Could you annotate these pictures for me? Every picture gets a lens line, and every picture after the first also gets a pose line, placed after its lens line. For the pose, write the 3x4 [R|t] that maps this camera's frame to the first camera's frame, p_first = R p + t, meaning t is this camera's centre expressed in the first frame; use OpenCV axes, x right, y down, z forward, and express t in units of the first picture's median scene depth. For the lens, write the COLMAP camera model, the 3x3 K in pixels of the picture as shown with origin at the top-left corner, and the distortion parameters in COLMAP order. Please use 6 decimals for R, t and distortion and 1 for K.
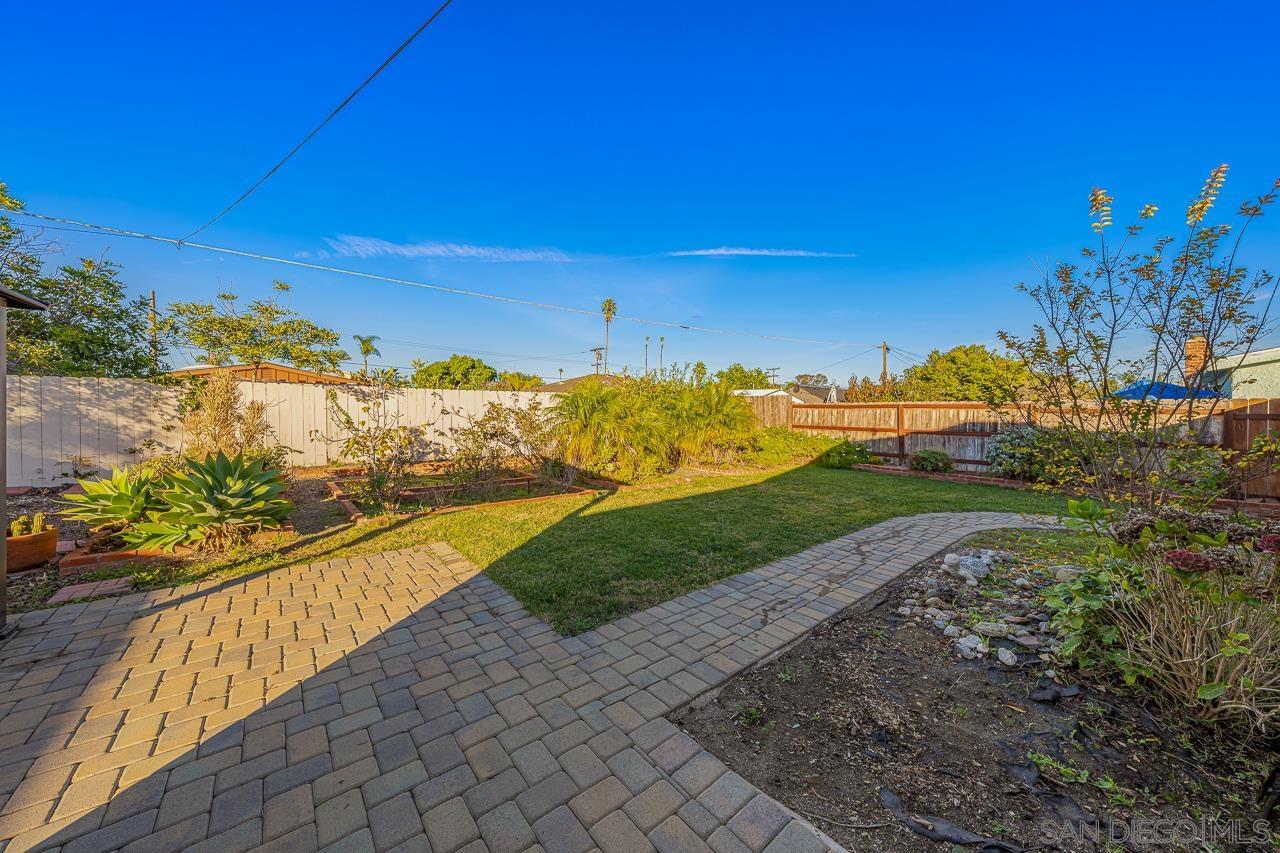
lens RADIAL K [[452.9, 0, 638.3], [0, 452.9, 412.5], [0, 0, 1]] dist [-0.004969, -0.000019]
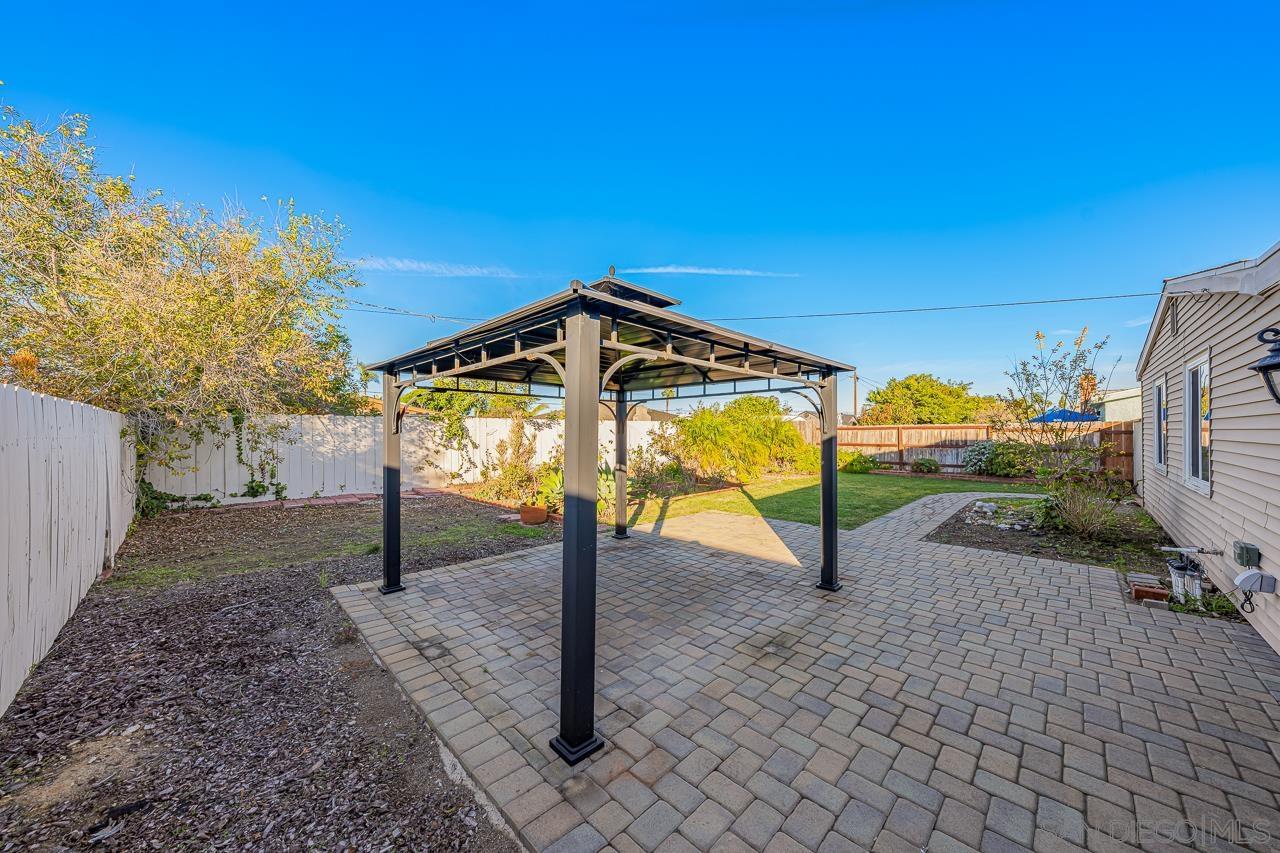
lens RADIAL K [[452.9, 0, 648.1], [0, 452.9, 430.5], [0, 0, 1]] dist [-0.004969, -0.000019]
pose [[0.993217, -0.014342, 0.115385, -0.490525], [0.015389, 0.999848, -0.008191, -0.009788], [-0.115250, 0.009911, 0.993287, -0.414793]]
